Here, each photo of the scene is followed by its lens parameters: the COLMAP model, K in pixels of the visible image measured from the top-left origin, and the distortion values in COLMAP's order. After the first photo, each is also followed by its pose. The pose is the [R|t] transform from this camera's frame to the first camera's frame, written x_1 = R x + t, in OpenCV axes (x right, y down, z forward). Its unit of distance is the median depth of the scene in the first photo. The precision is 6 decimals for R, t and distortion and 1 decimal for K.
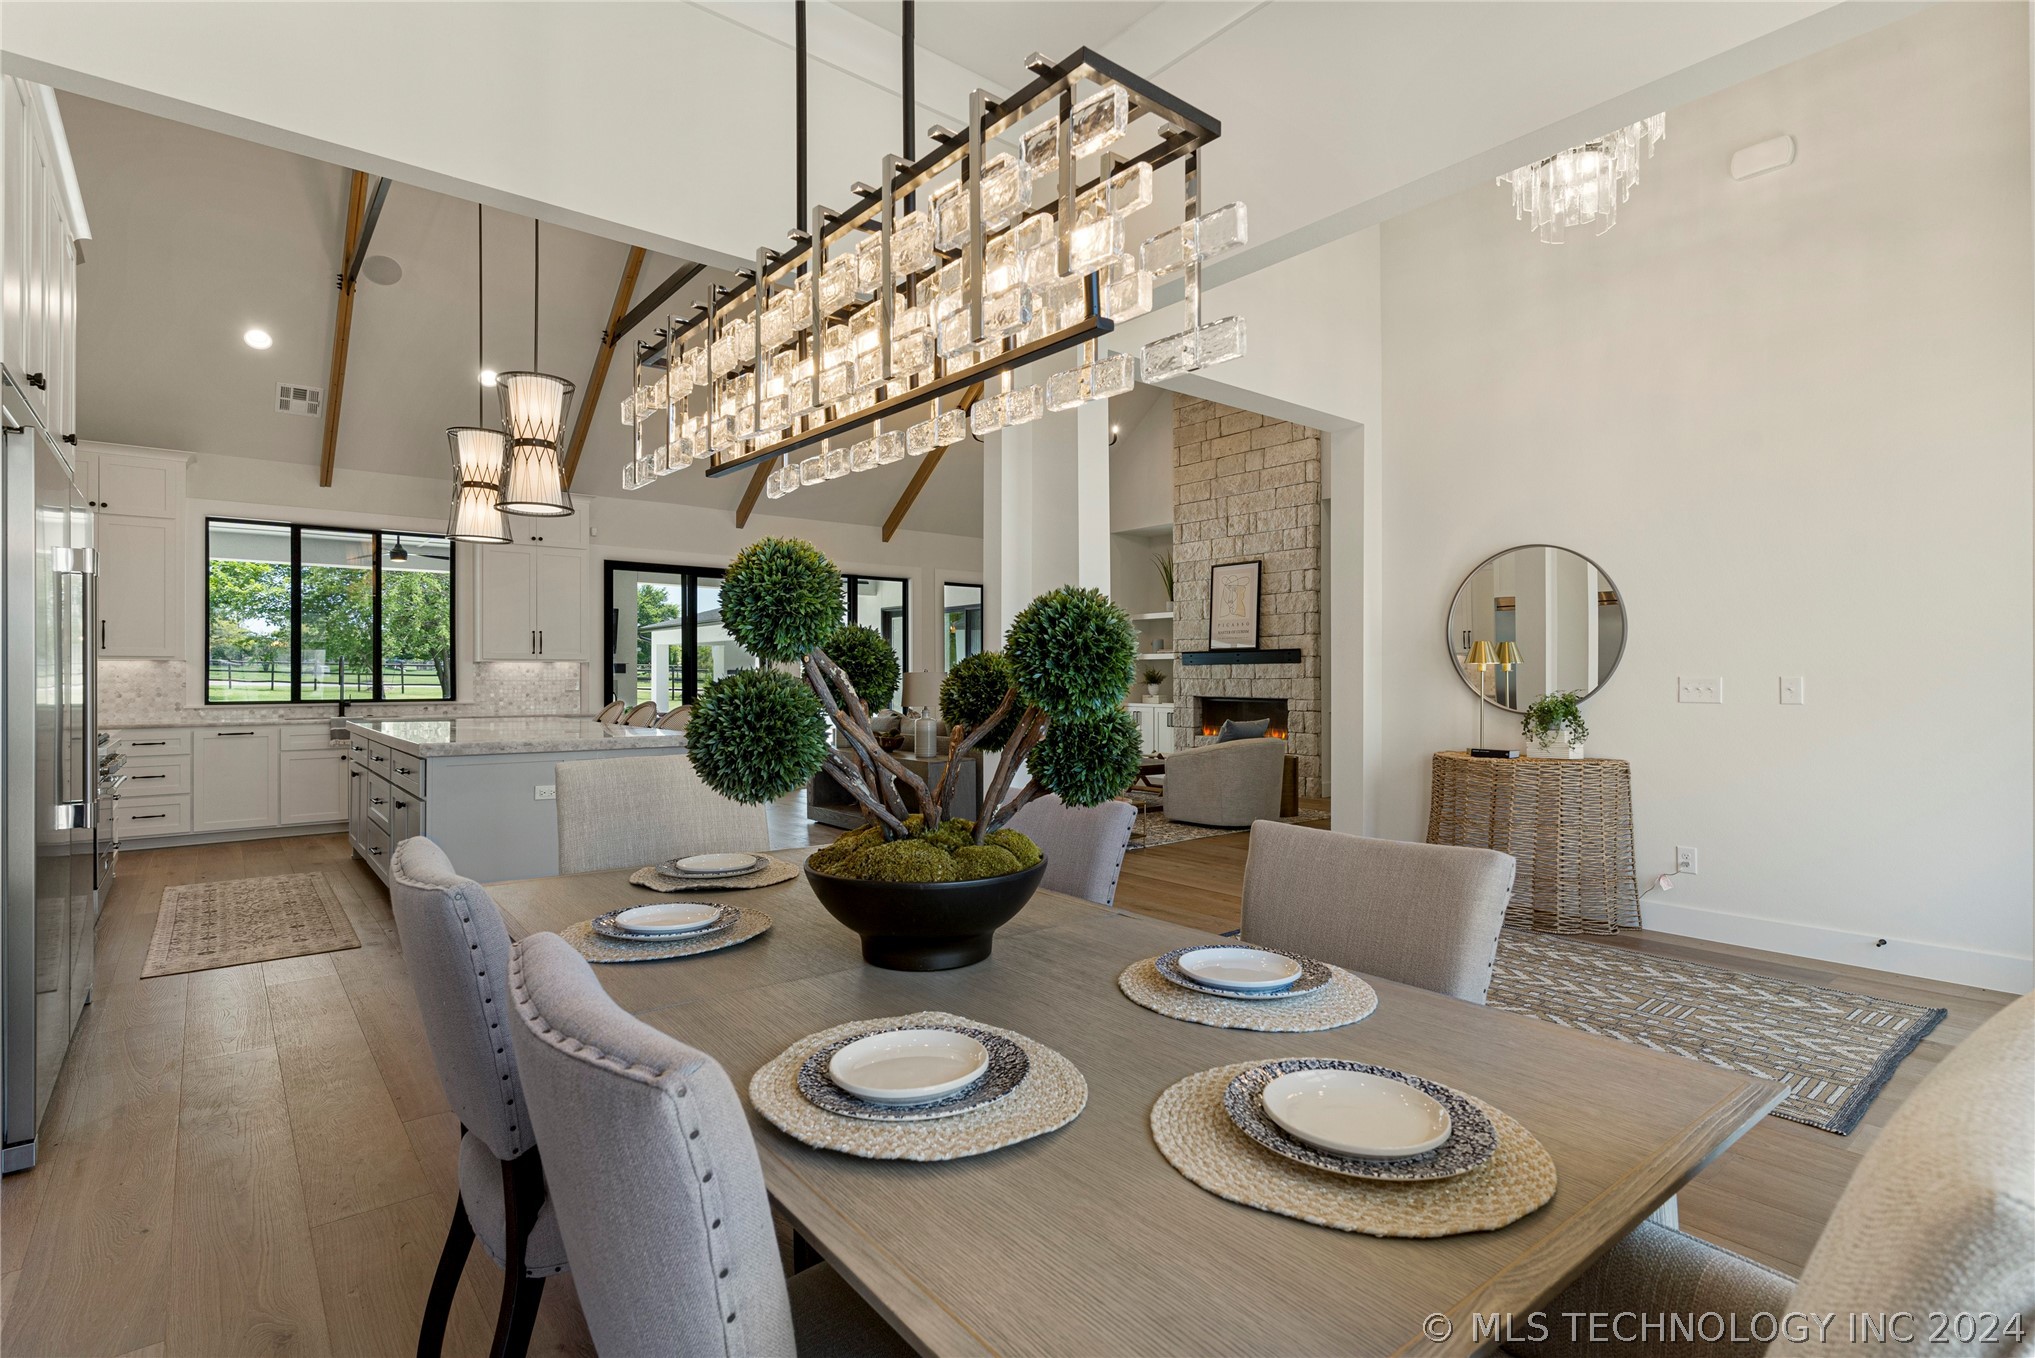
lens RADIAL K [[979.8, 0, 1014.9], [0, 979.8, 674.0], [0, 0, 1]] dist [0.000793, -0.000575]
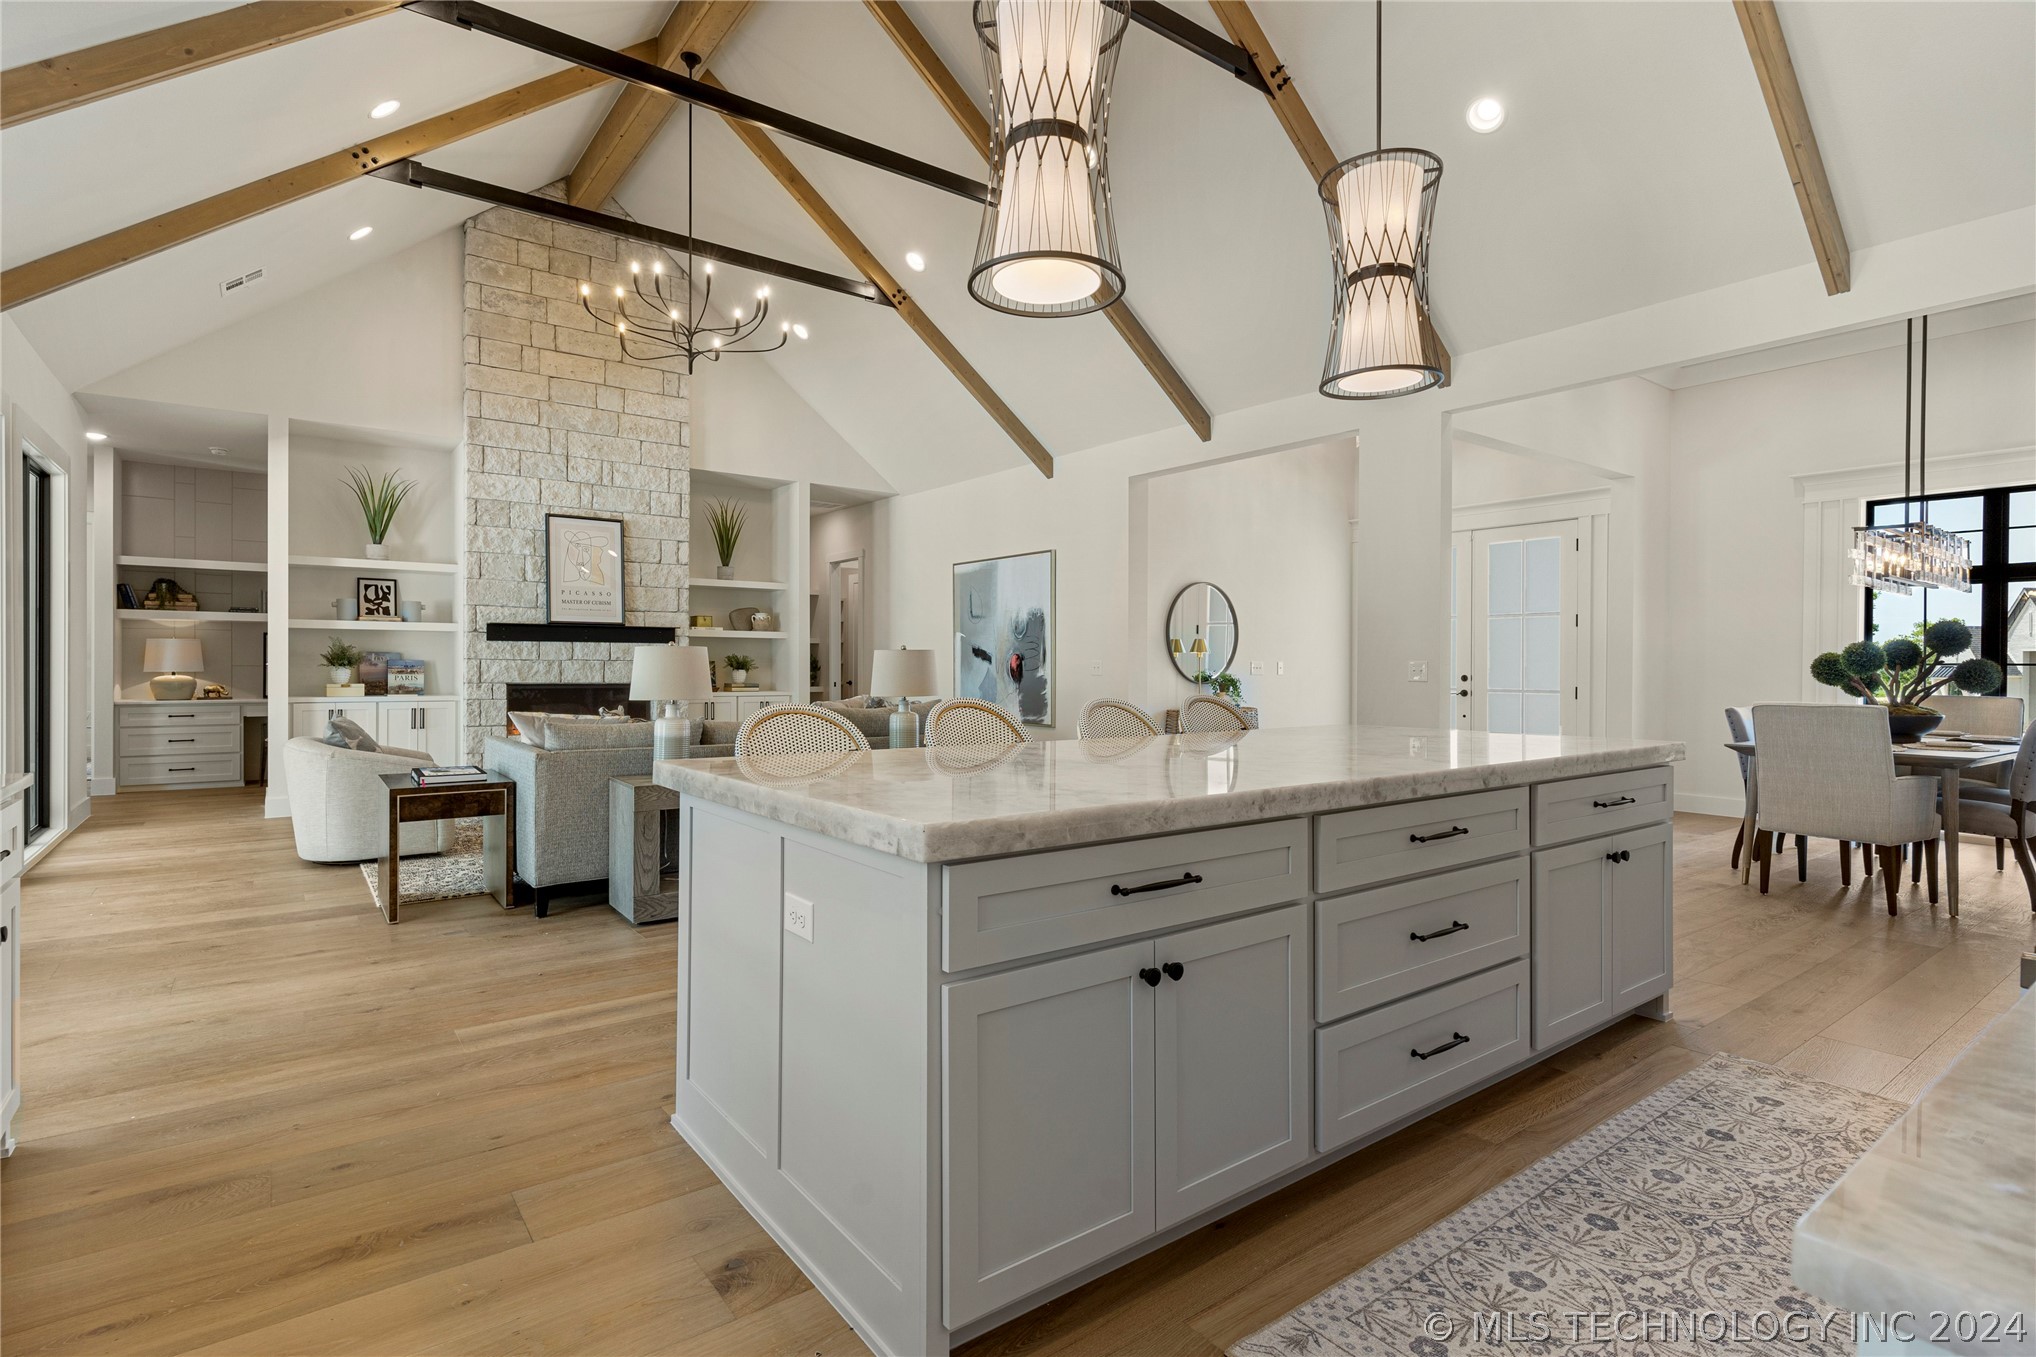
lens RADIAL K [[980.2, 0, 1013.1], [0, 980.2, 674.2], [0, 0, 1]] dist [0.000793, -0.000575]
pose [[0.048067, -0.007139, 0.998819, -0.732296], [-0.008672, 0.999934, 0.007564, 0.009331], [-0.998806, -0.009025, 0.048002, 0.782647]]
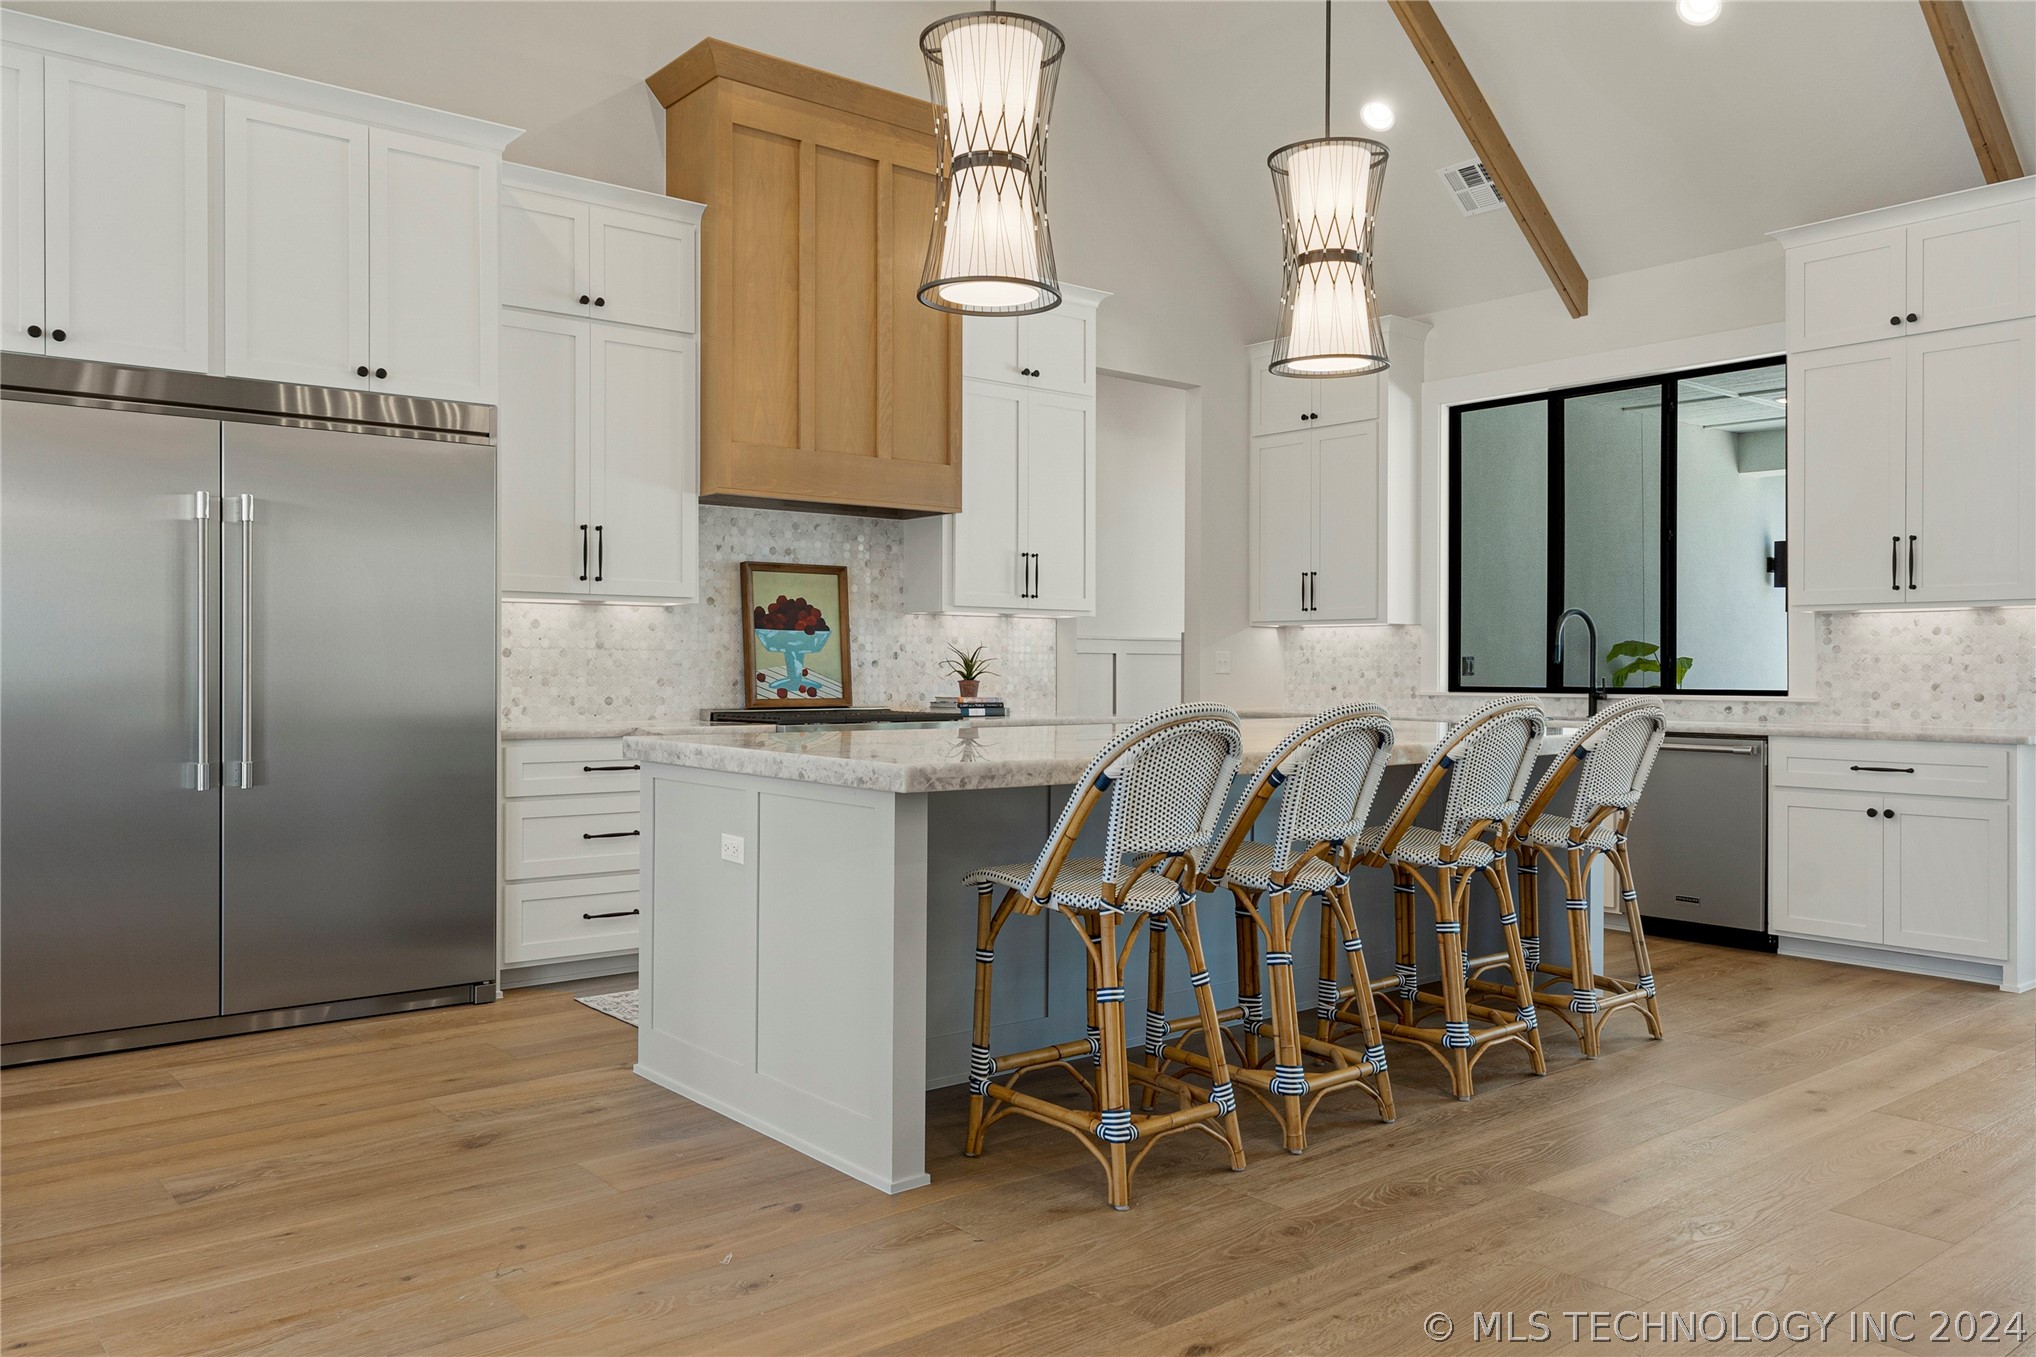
lens RADIAL K [[1521.8, 0, 1006.1], [0, 1521.8, 670.2], [0, 0, 1]] dist [0.004454, -0.009848]
pose [[-0.001061, 0.003626, -0.999993, 0.189529], [-0.000809, 0.999993, 0.003627, 0.013285], [0.999999, 0.000813, -0.001058, 0.658426]]
